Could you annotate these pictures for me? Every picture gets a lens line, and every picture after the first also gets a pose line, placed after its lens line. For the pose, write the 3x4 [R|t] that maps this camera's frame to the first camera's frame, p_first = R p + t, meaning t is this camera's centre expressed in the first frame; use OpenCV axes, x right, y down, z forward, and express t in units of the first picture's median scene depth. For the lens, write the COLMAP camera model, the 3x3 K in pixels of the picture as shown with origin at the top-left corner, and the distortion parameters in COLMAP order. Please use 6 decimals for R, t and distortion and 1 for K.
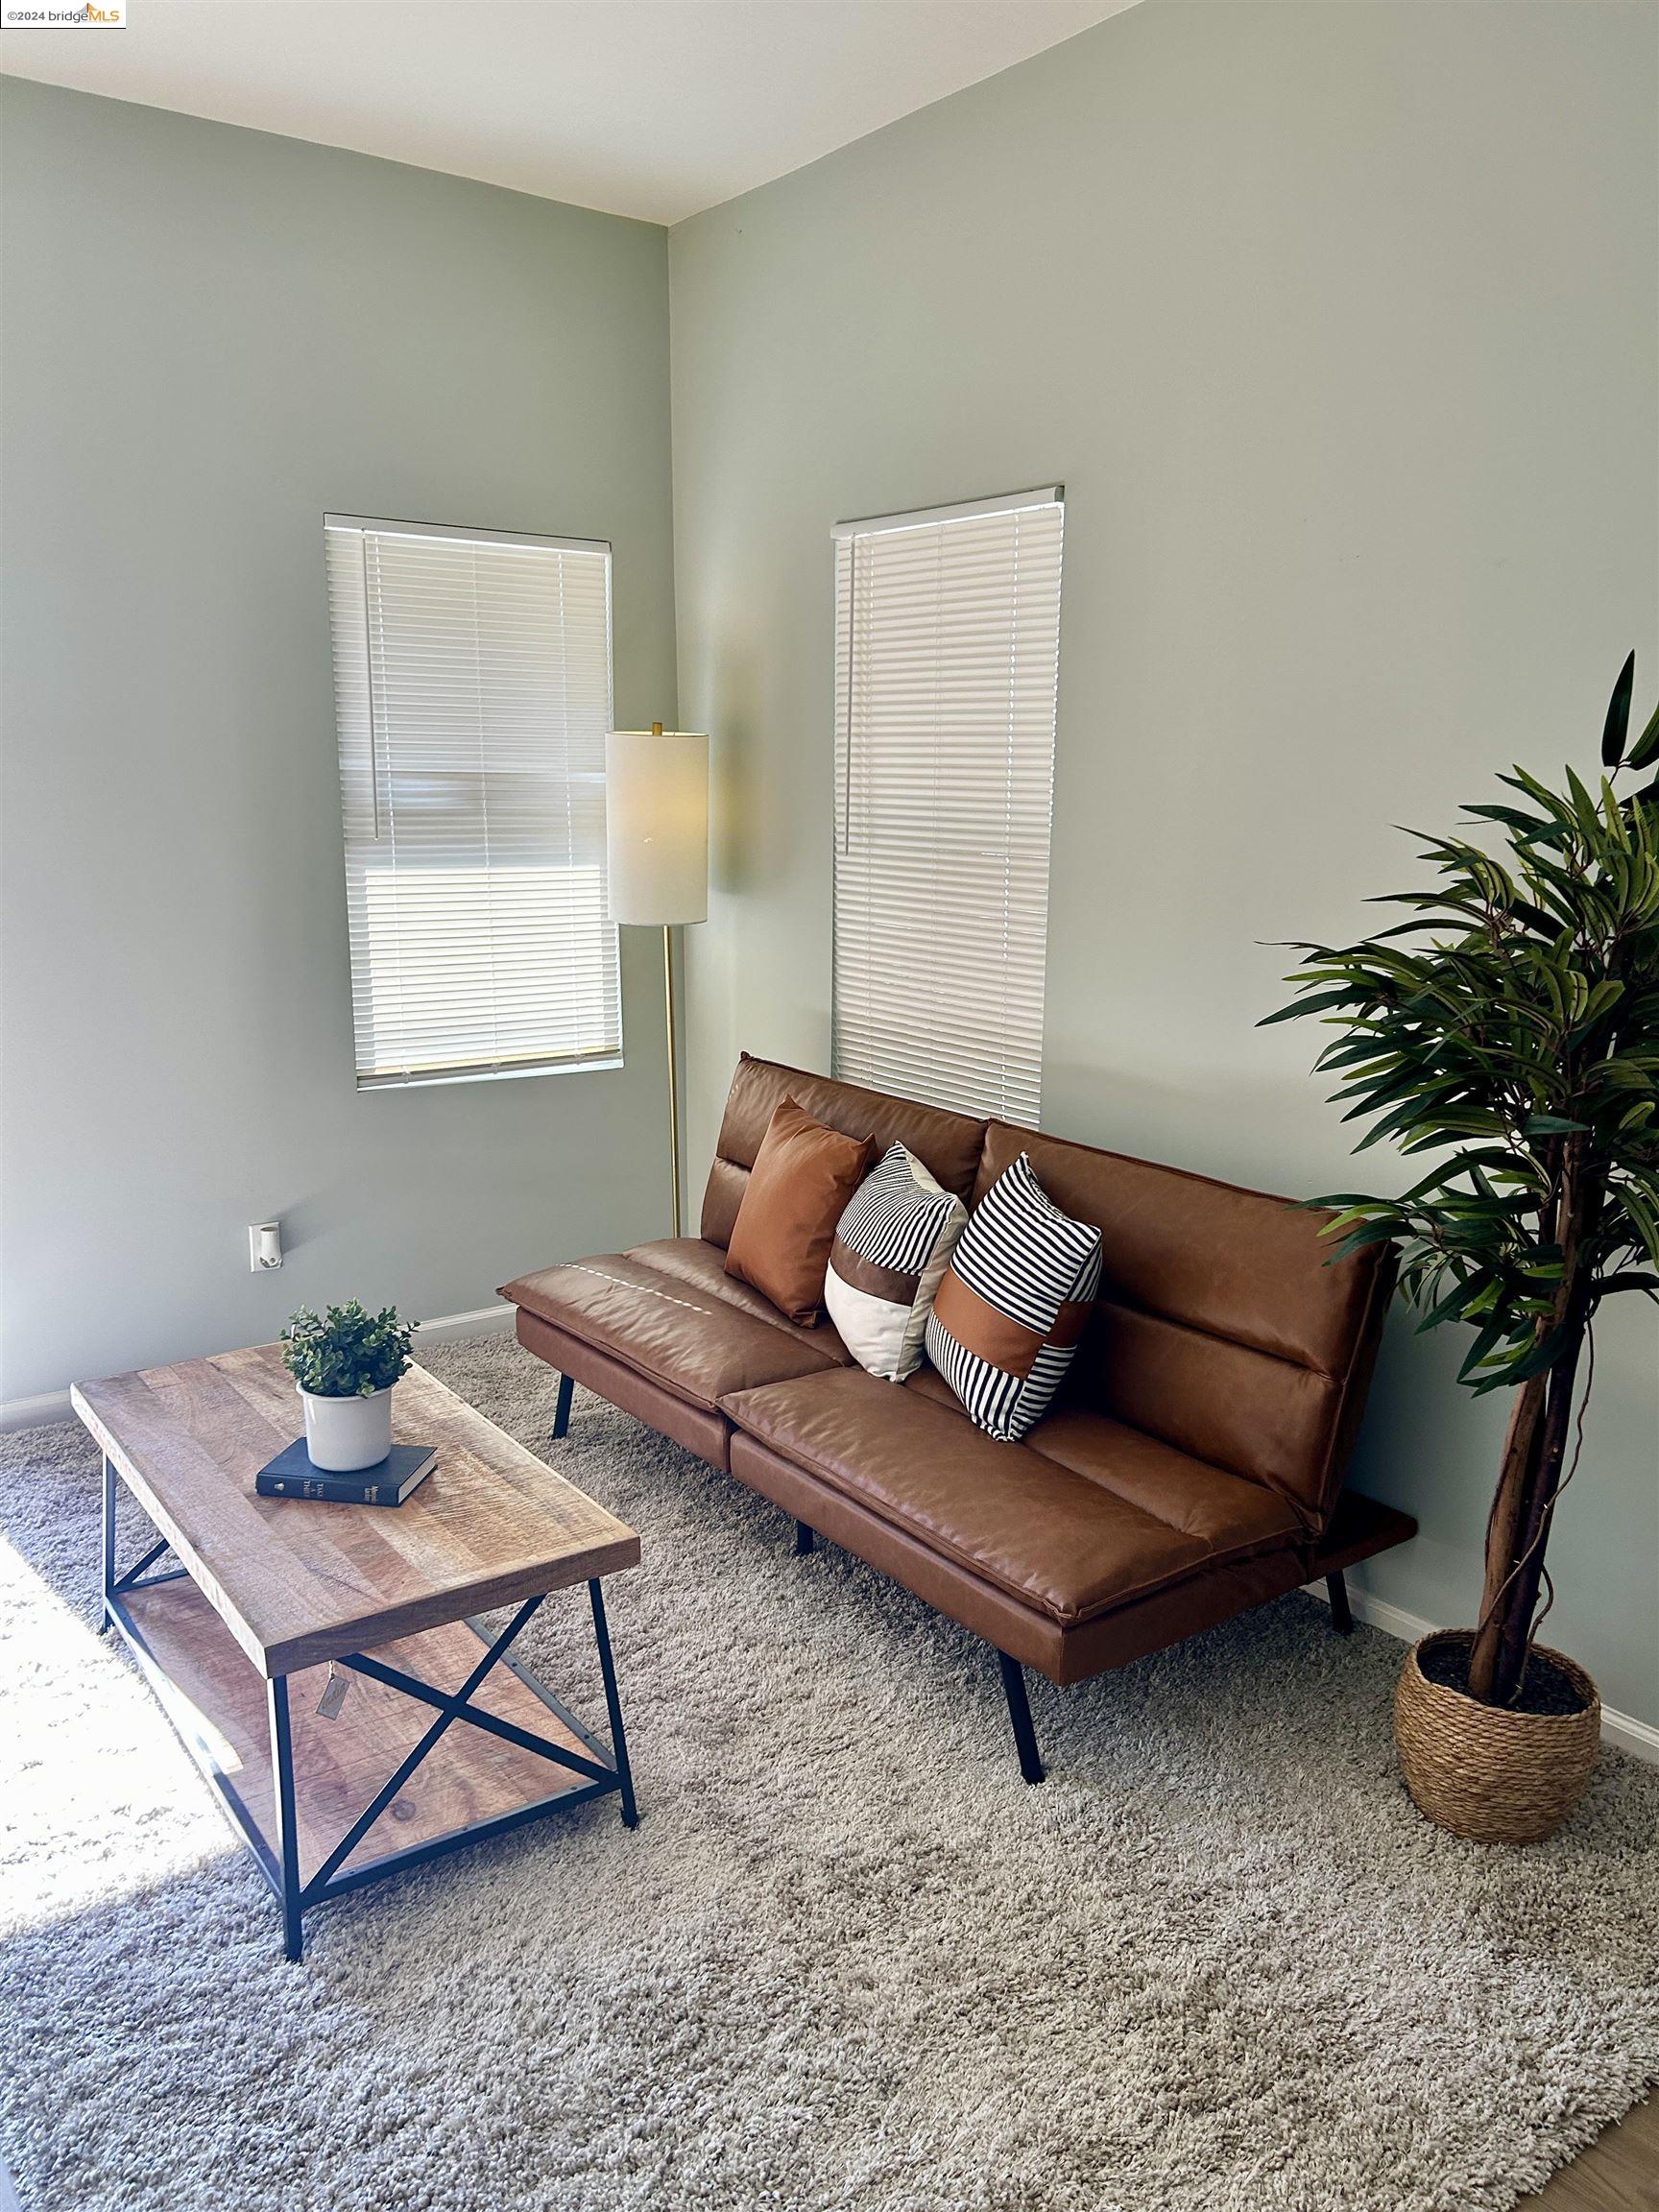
lens RADIAL K [[1673.1, 0, 830.9], [0, 1673.1, 1139.0], [0, 0, 1]] dist [0.001557, 0.001289]
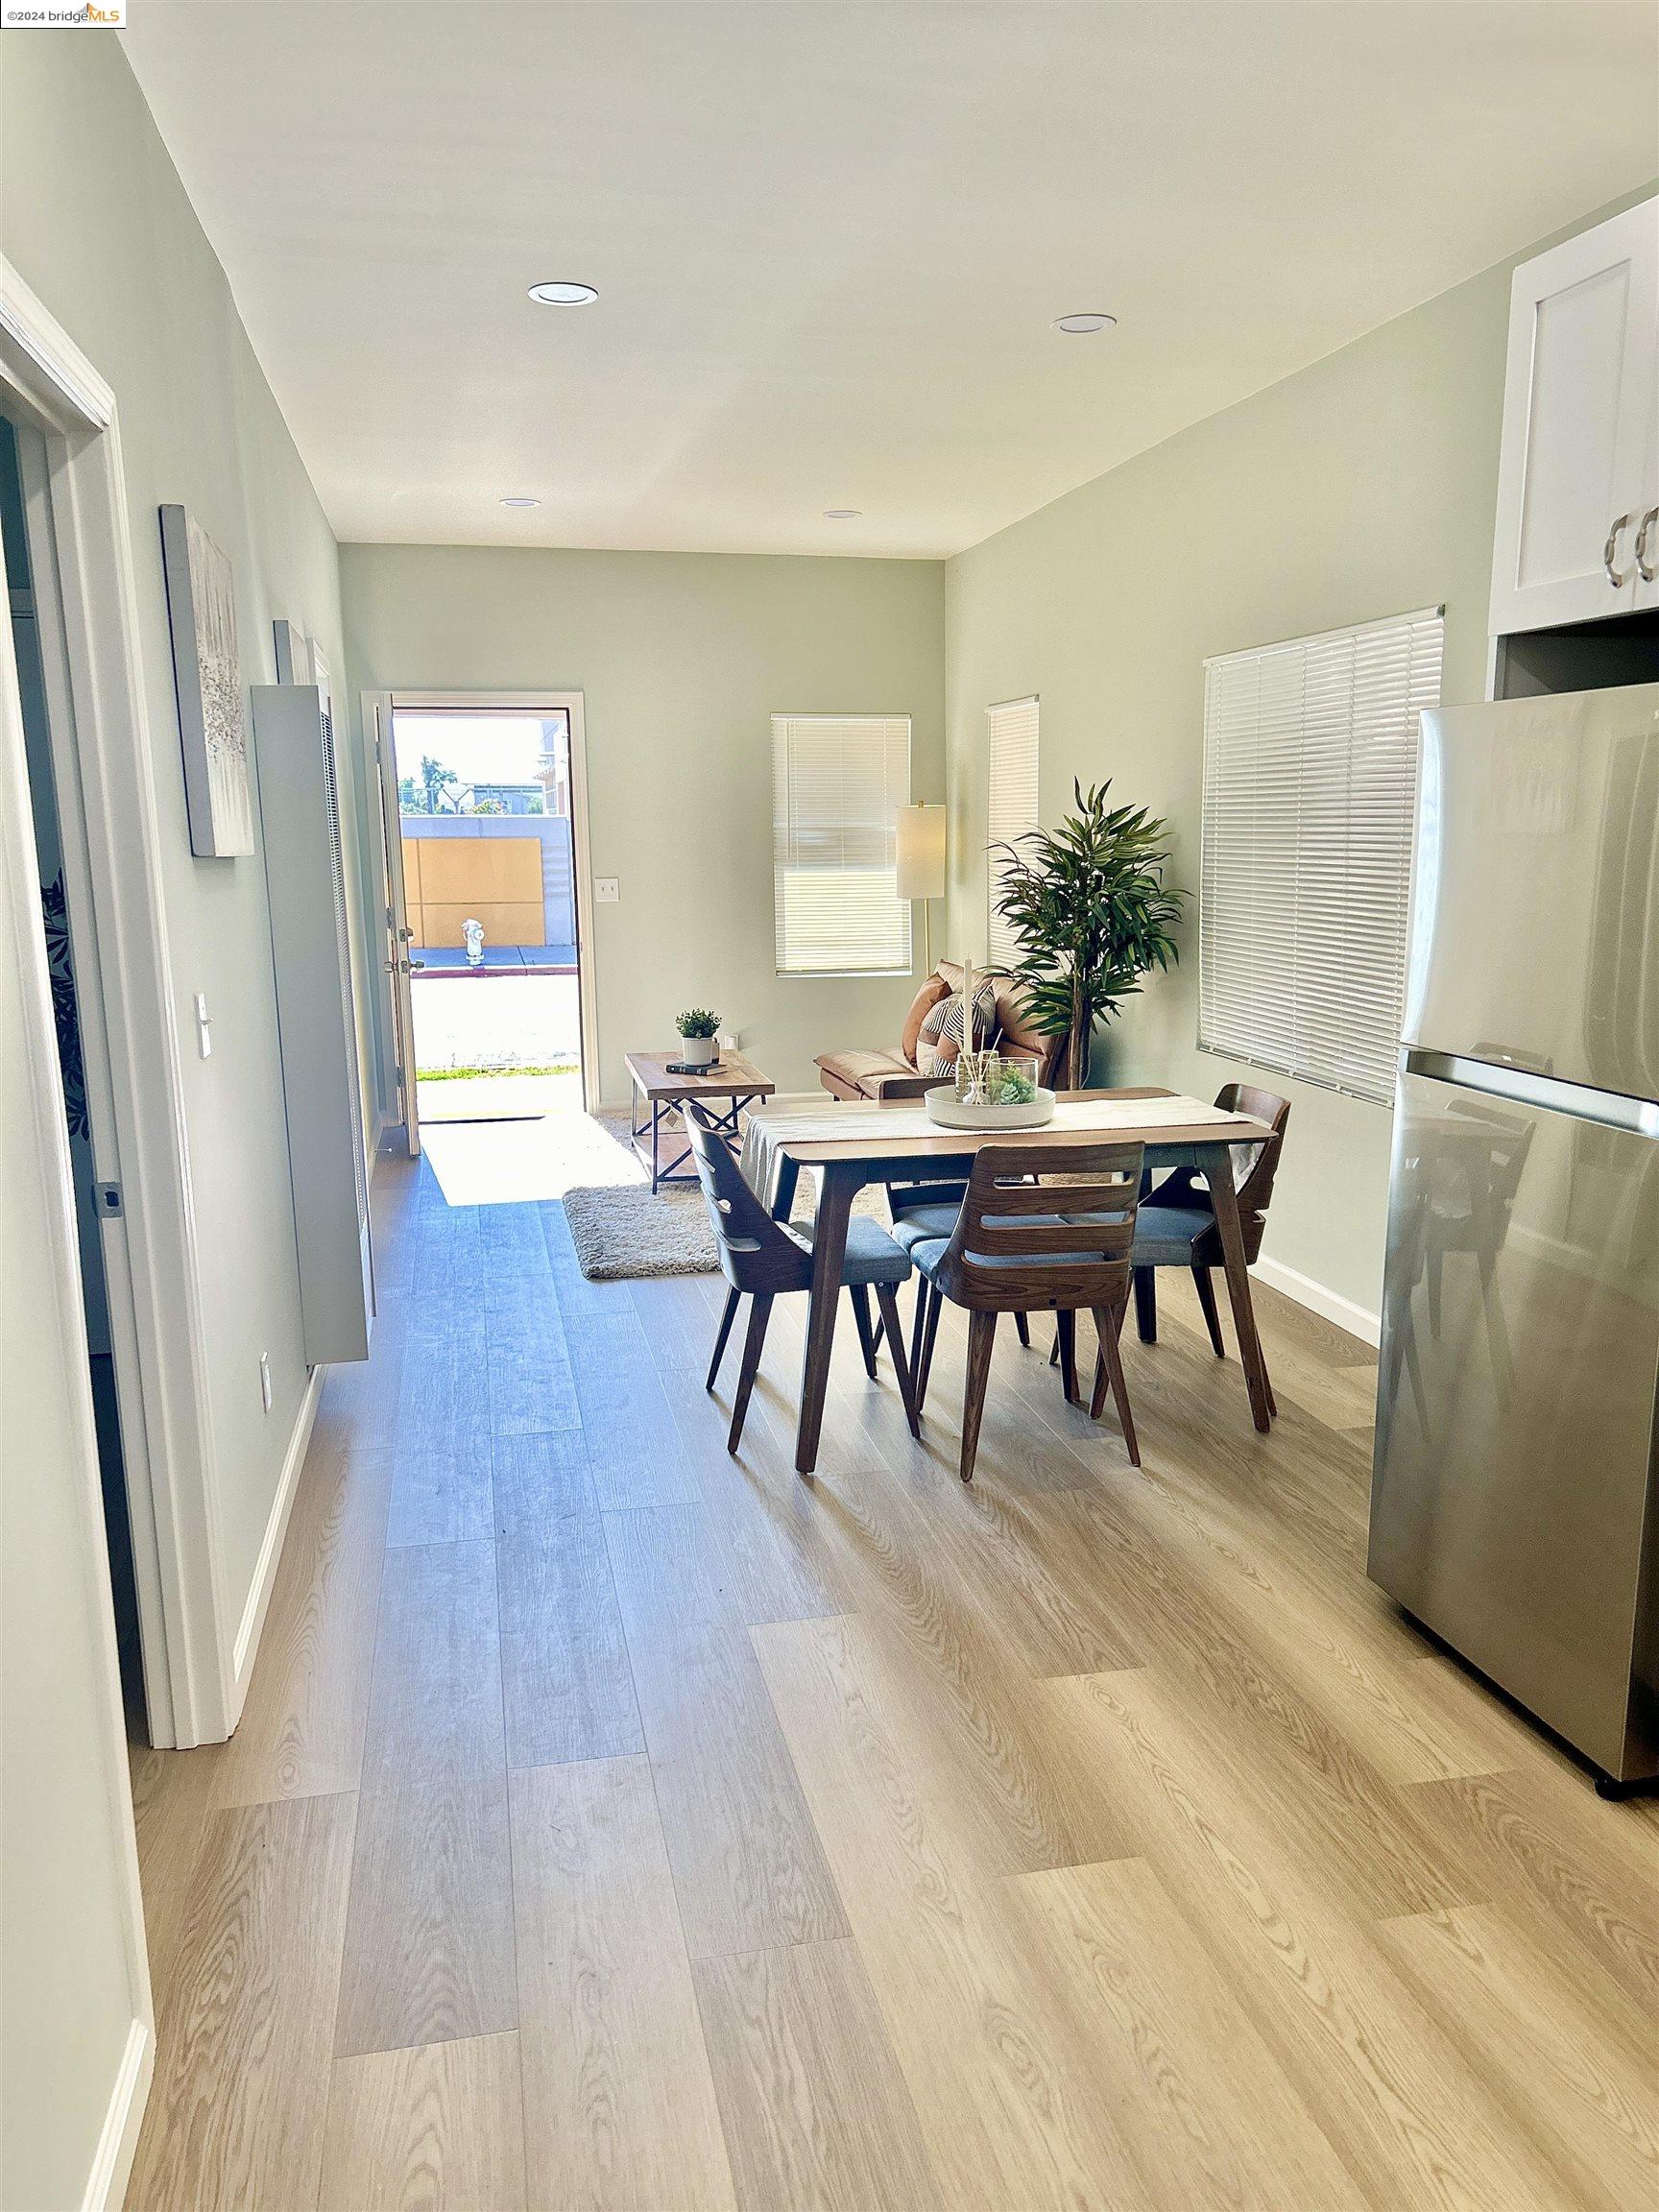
lens RADIAL K [[1647.3, 0, 830.3], [0, 1647.3, 1155.3], [0, 0, 1]] dist [0.006947, 0.005327]
pose [[0.915060, 0.054918, -0.399561, 0.651643], [-0.062157, 0.998053, -0.005170, 0.211462], [0.398499, 0.029566, 0.916692, -0.923389]]
